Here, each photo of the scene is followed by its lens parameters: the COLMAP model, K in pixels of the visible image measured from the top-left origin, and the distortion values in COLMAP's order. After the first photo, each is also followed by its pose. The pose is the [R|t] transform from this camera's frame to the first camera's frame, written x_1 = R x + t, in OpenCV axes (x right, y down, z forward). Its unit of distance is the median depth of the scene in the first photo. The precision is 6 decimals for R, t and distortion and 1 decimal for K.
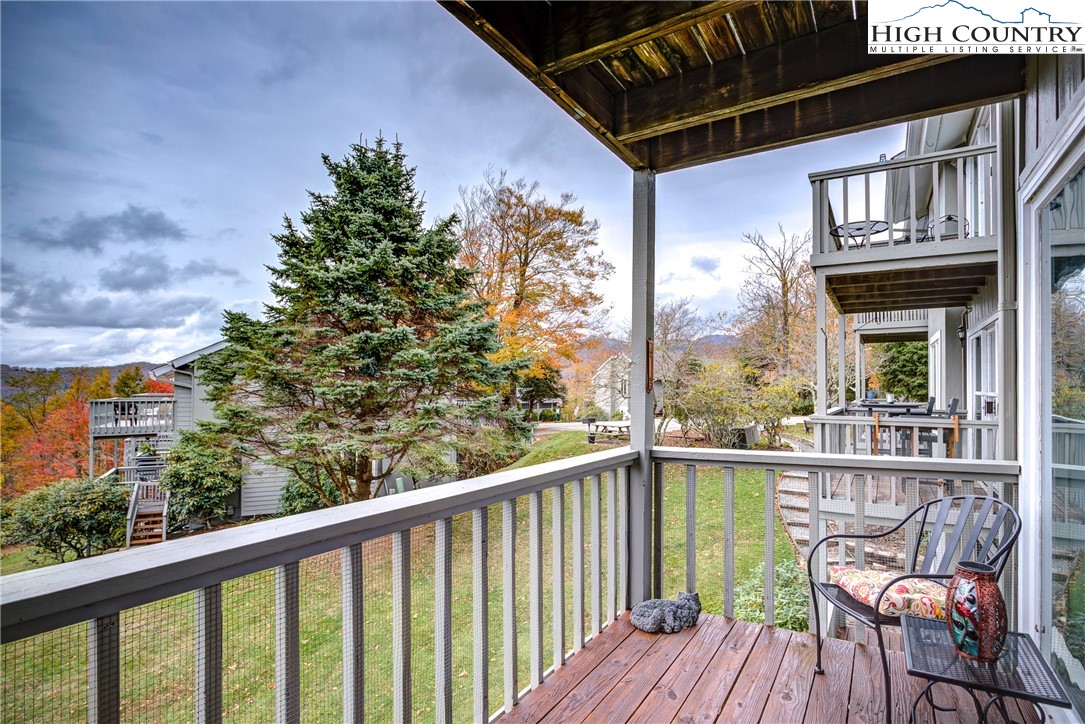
lens RADIAL K [[581.0, 0, 543.8], [0, 581.0, 376.7], [0, 0, 1]] dist [-0.007233, 0.002778]
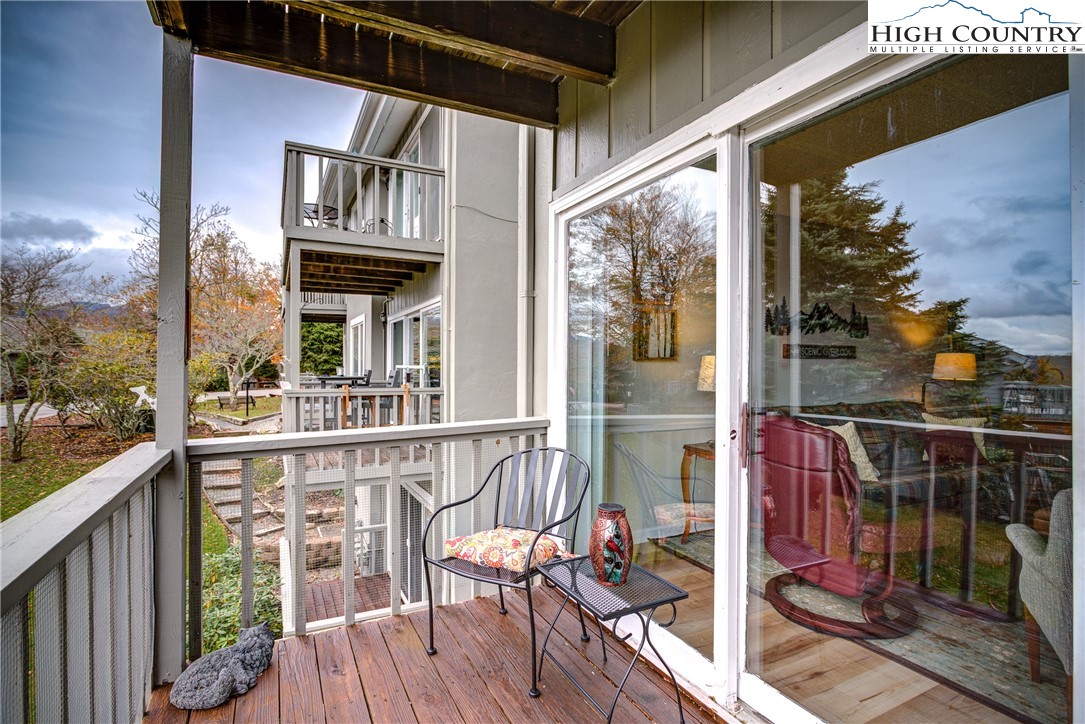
lens RADIAL K [[531.3, 0, 547.9], [0, 531.3, 363.8], [0, 0, 1]] dist [-0.006125, 0.000212]
pose [[0.523614, -0.001318, 0.851955, -0.055148], [-0.014389, 0.999842, 0.010391, 0.006150], [-0.851834, -0.017699, 0.523512, 0.123943]]
